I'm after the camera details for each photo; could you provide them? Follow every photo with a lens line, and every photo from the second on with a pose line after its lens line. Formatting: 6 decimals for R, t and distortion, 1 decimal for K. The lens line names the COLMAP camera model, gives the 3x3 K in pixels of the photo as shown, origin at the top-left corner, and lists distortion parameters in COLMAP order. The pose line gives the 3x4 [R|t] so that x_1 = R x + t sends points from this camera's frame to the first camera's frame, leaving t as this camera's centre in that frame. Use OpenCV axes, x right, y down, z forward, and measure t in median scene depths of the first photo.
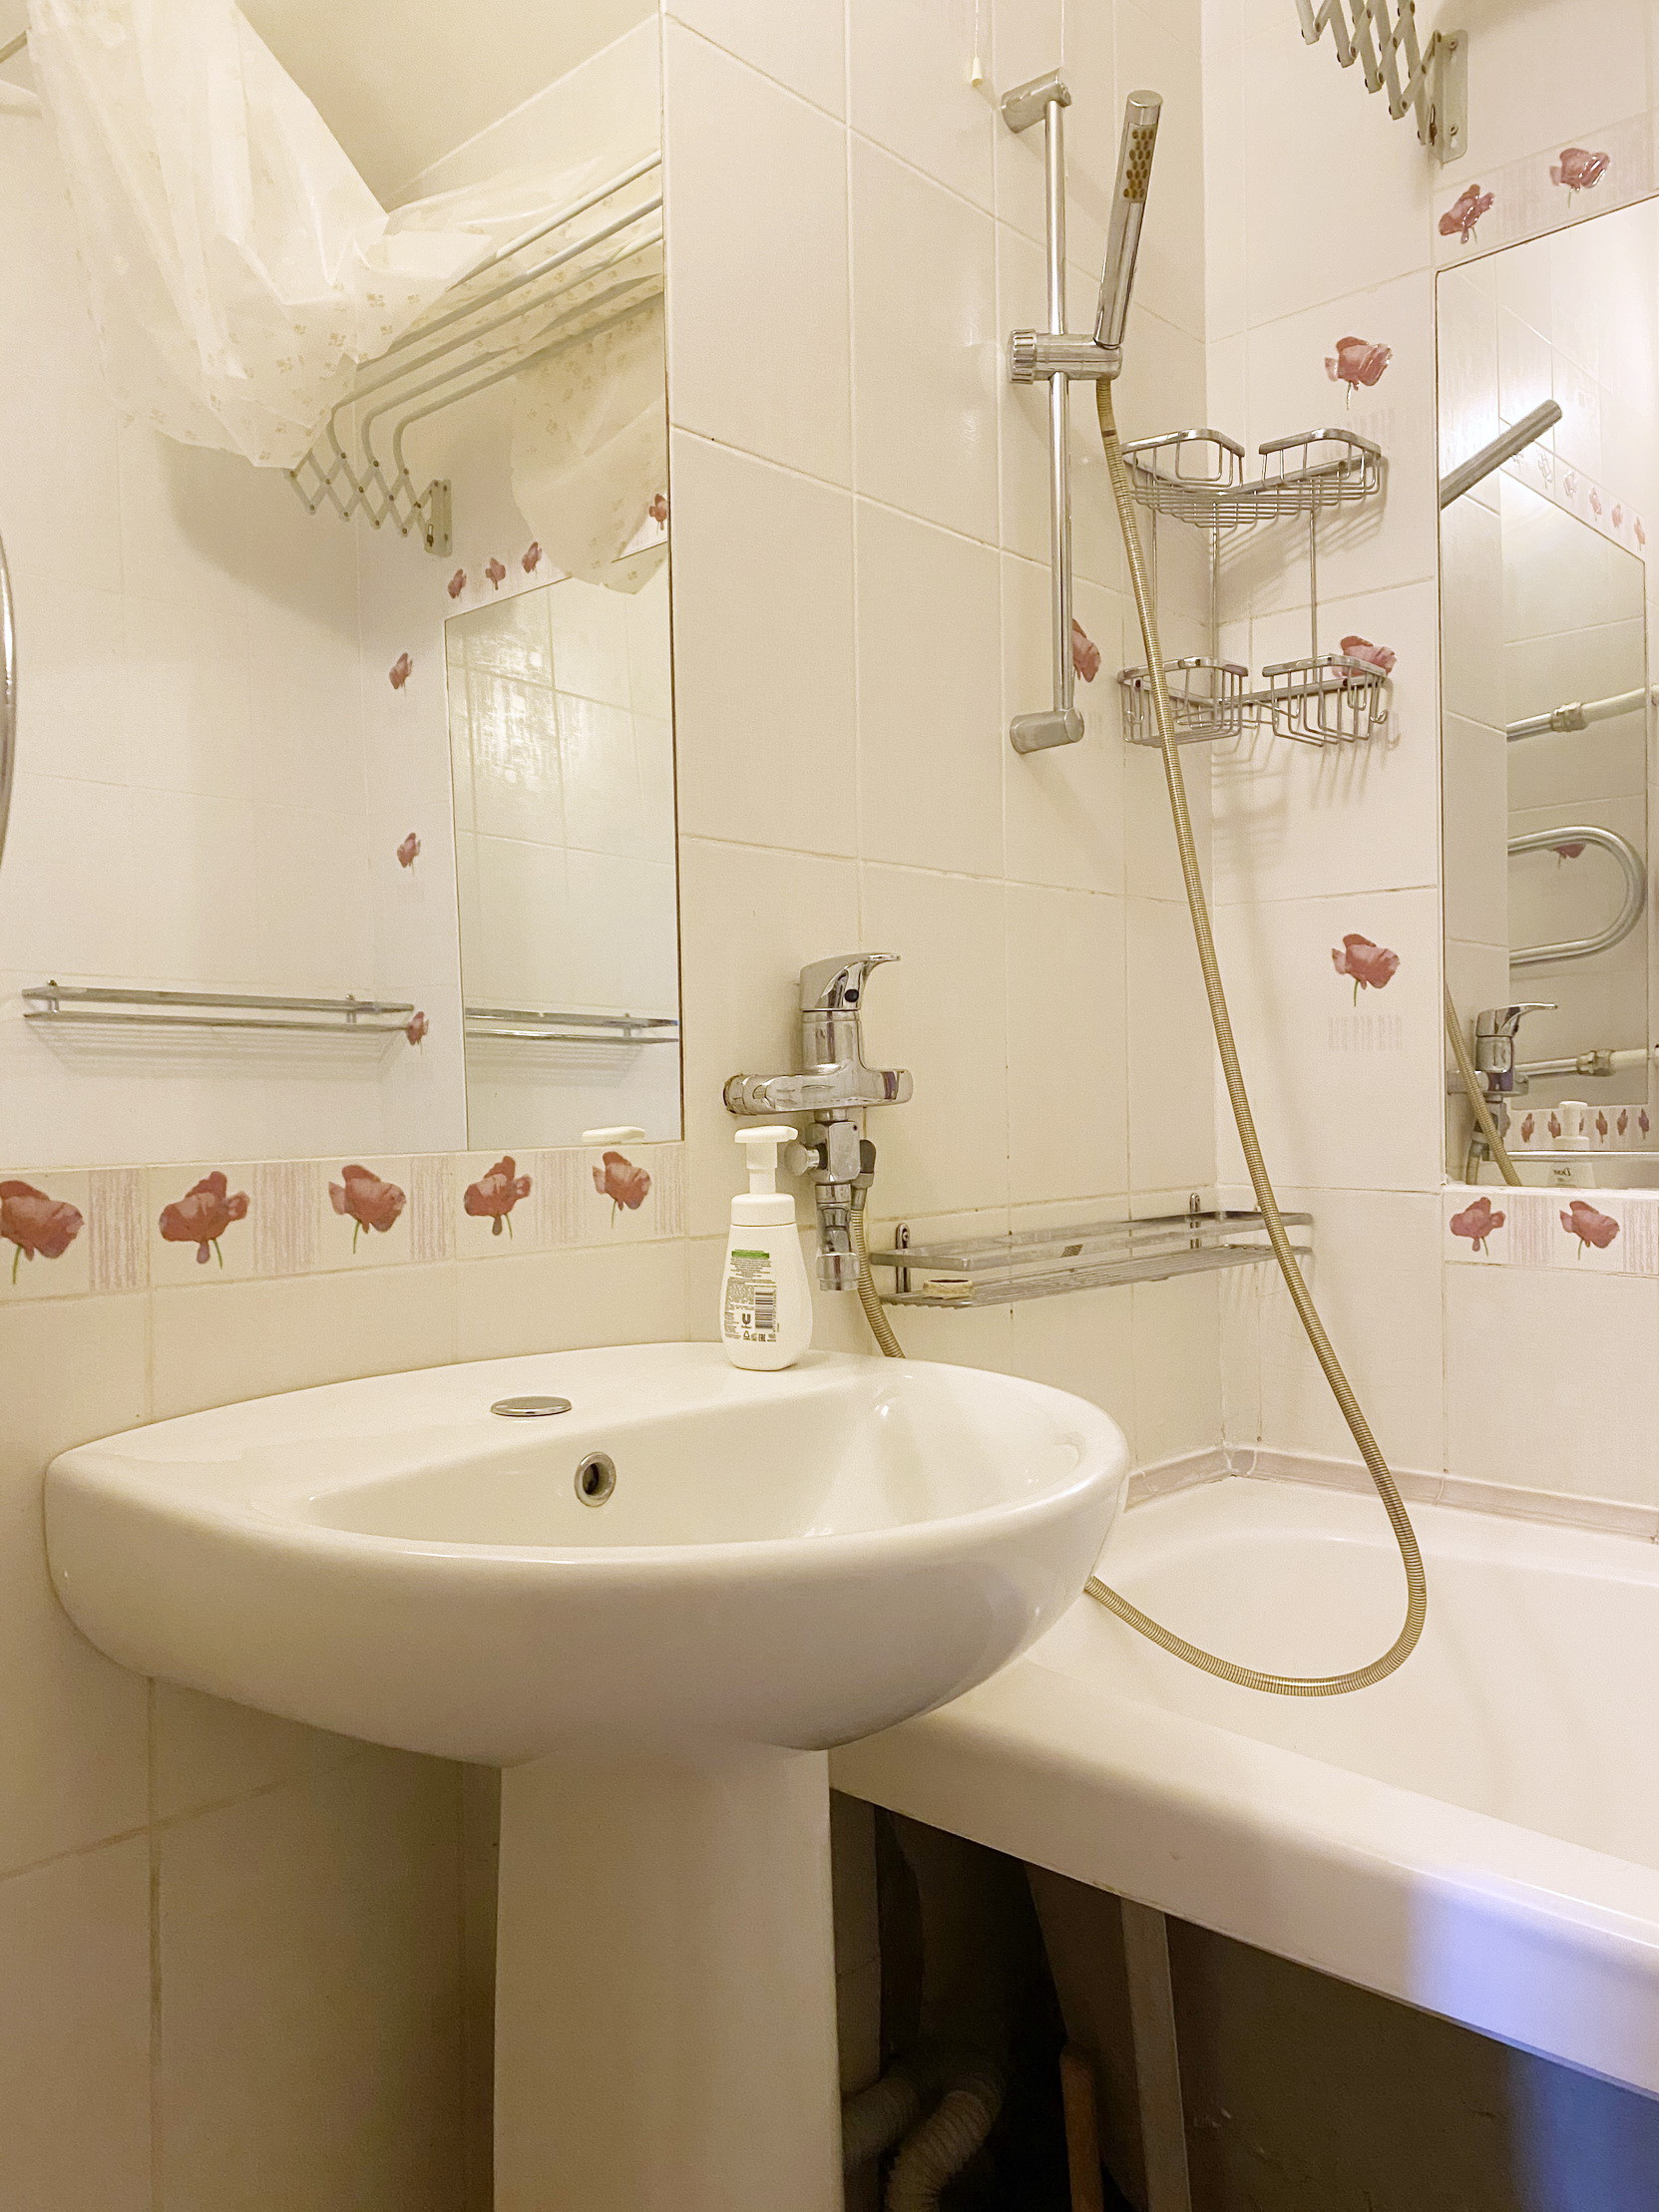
lens RADIAL K [[1680.1, 0, 829.5], [0, 1680.1, 1106.0], [0, 0, 1]] dist [0.066125, -0.077935]
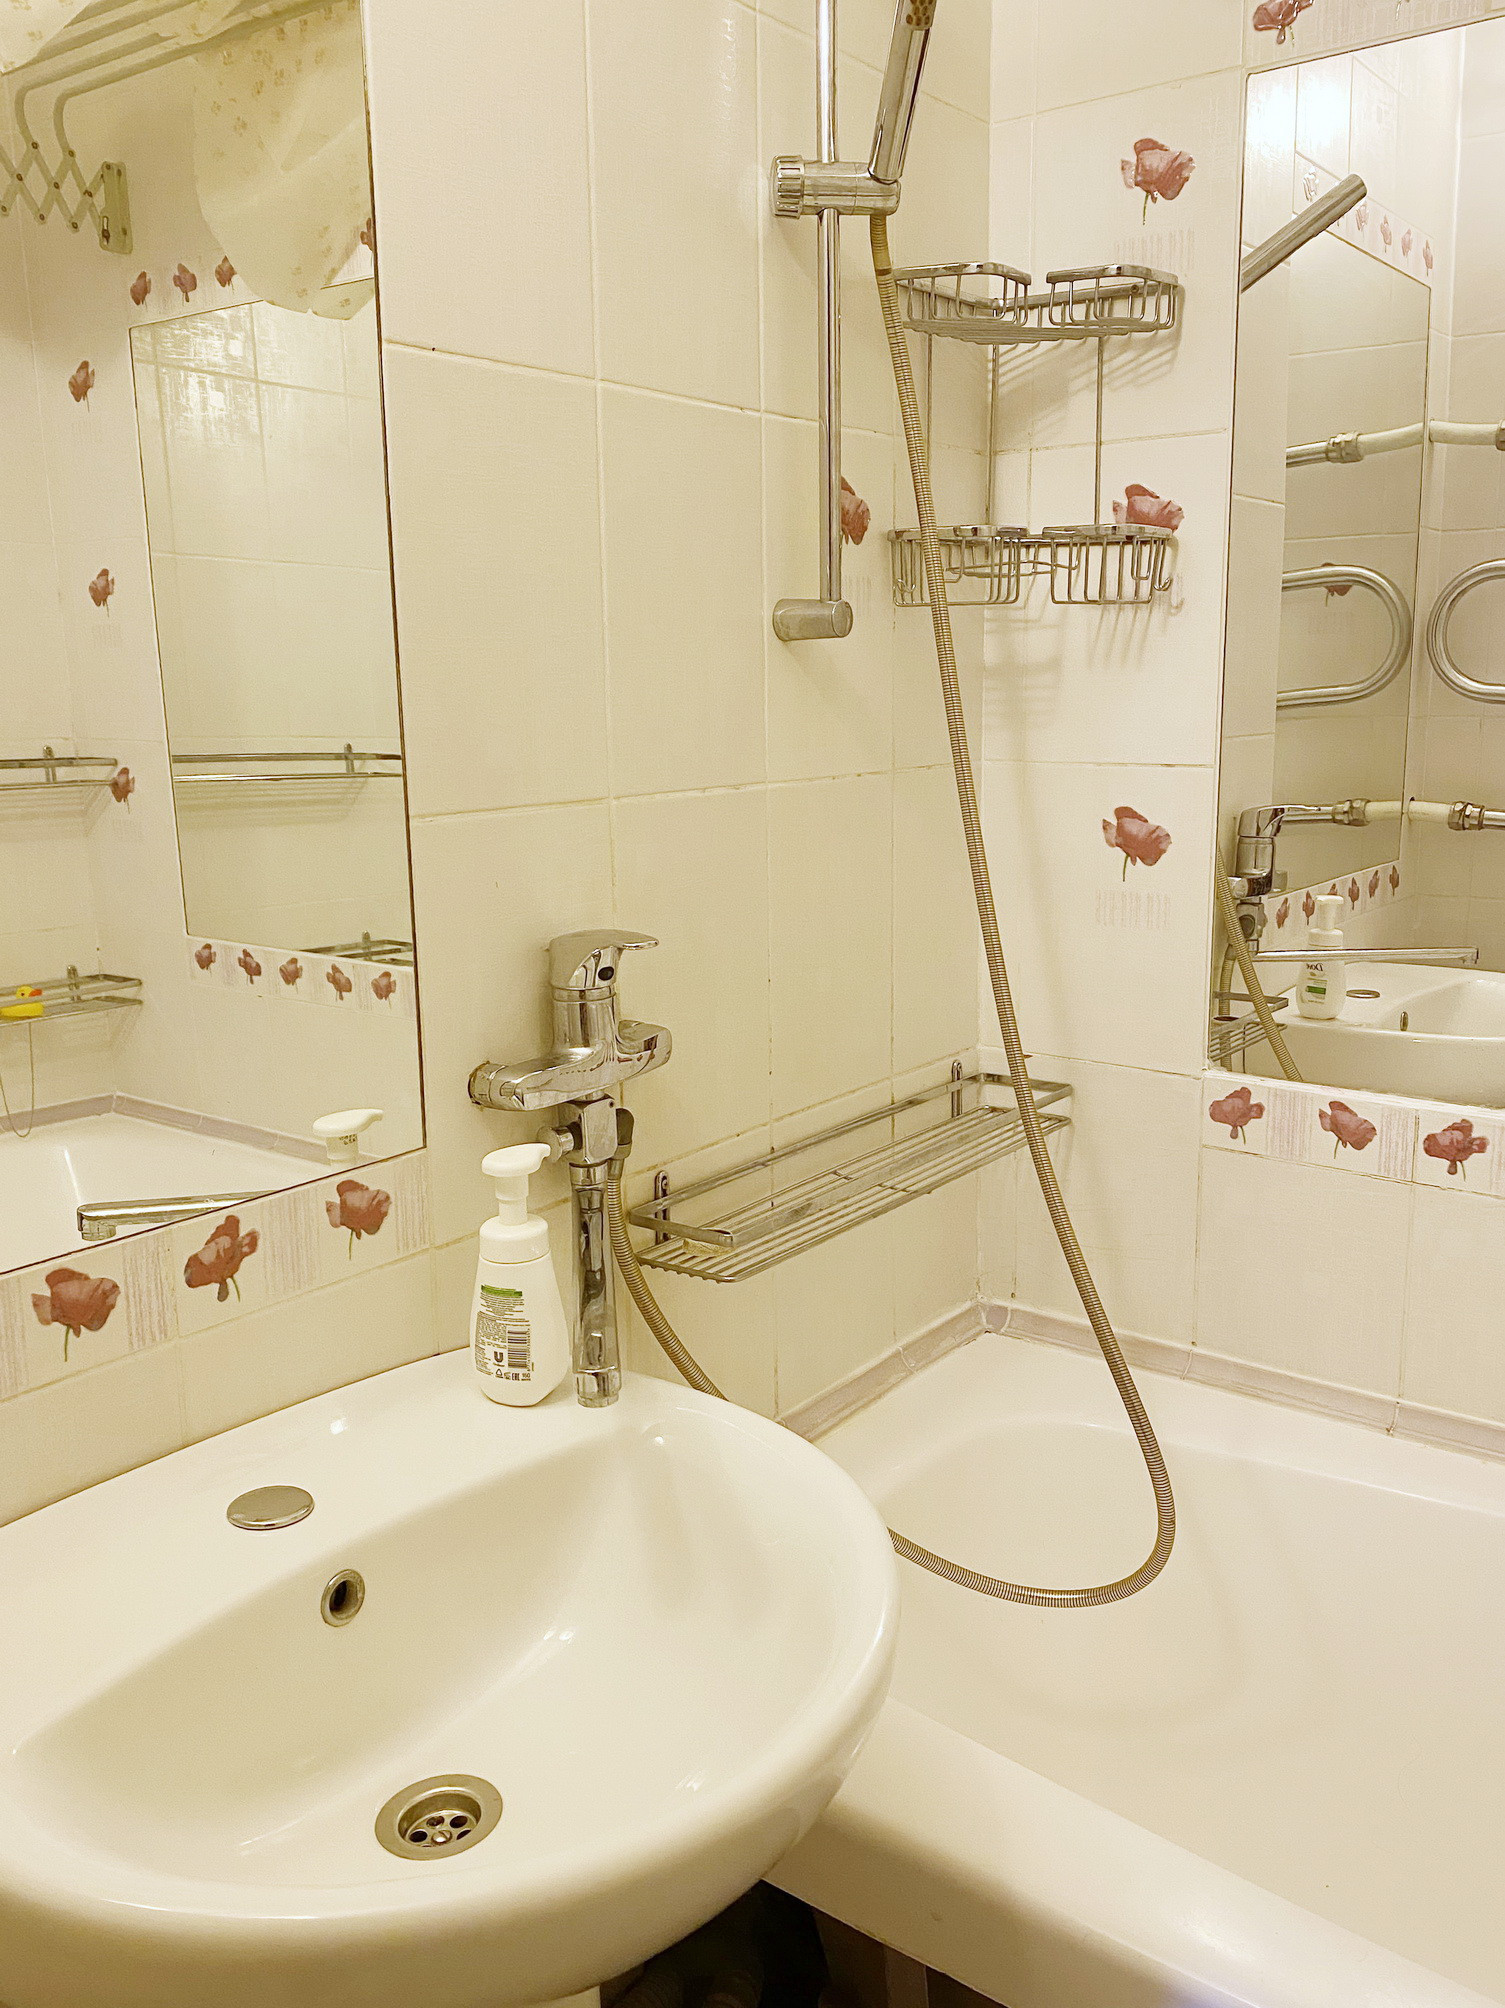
lens RADIAL K [[1684.2, 0, 736.1], [0, 1684.2, 962.8], [0, 0, 1]] dist [0.122095, -0.217814]
pose [[0.995418, -0.016036, 0.094263, -0.002140], [-0.000408, 0.985115, 0.171898, -0.185461], [-0.095616, -0.171149, 0.980595, 0.064976]]
